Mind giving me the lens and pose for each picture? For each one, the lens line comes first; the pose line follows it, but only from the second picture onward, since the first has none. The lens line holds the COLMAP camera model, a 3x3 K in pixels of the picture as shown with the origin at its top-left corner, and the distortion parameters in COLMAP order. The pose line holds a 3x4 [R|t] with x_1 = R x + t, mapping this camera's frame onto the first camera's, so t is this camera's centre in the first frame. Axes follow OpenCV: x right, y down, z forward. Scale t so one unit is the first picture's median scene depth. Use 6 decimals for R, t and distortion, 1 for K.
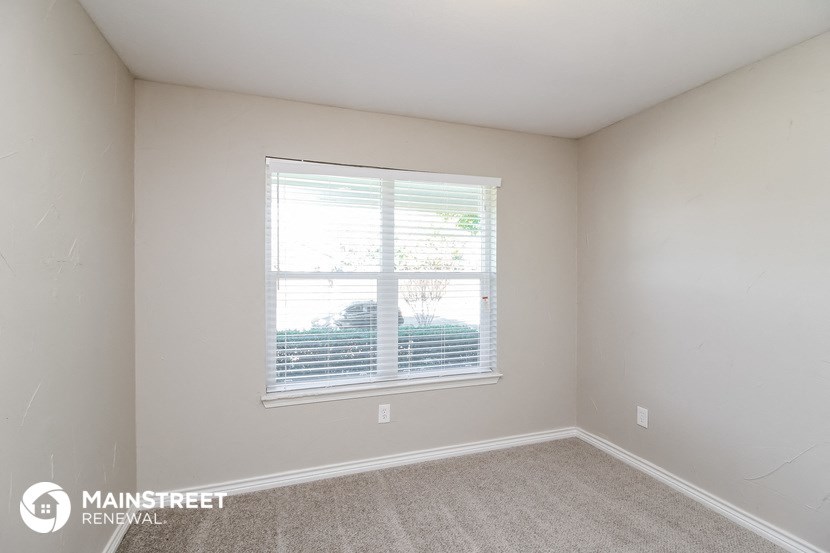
lens RADIAL K [[391.9, 0, 416.9], [0, 391.9, 273.1], [0, 0, 1]] dist [0.020991, -0.000631]
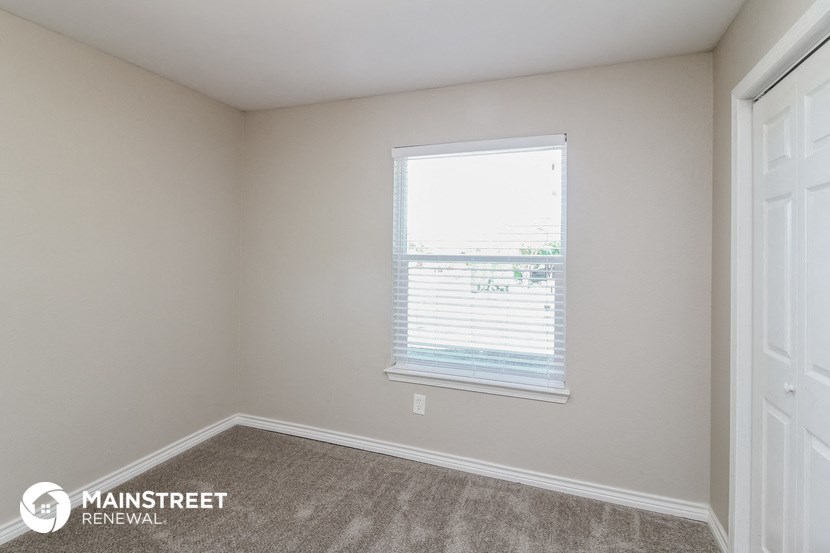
lens RADIAL K [[425.9, 0, 410.1], [0, 425.9, 246.7], [0, 0, 1]] dist [-0.006059, 0.001262]
pose [[0.759036, 0.004147, -0.651035, 0.543288], [-0.022943, 0.999529, -0.020383, 0.001359], [0.650644, 0.030408, 0.758774, 0.191402]]
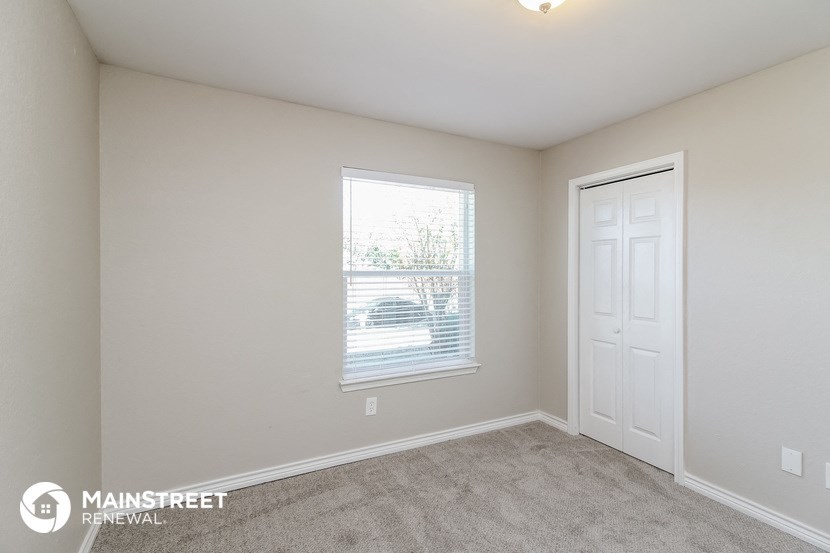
lens RADIAL K [[391.9, 0, 415.2], [0, 391.9, 274.7], [0, 0, 1]] dist [0.020991, -0.000631]
pose [[0.989095, 0.004519, 0.147210, -0.118590], [-0.005724, 0.999953, 0.007764, -0.000061], [-0.147168, -0.008522, 0.989075, -0.045721]]
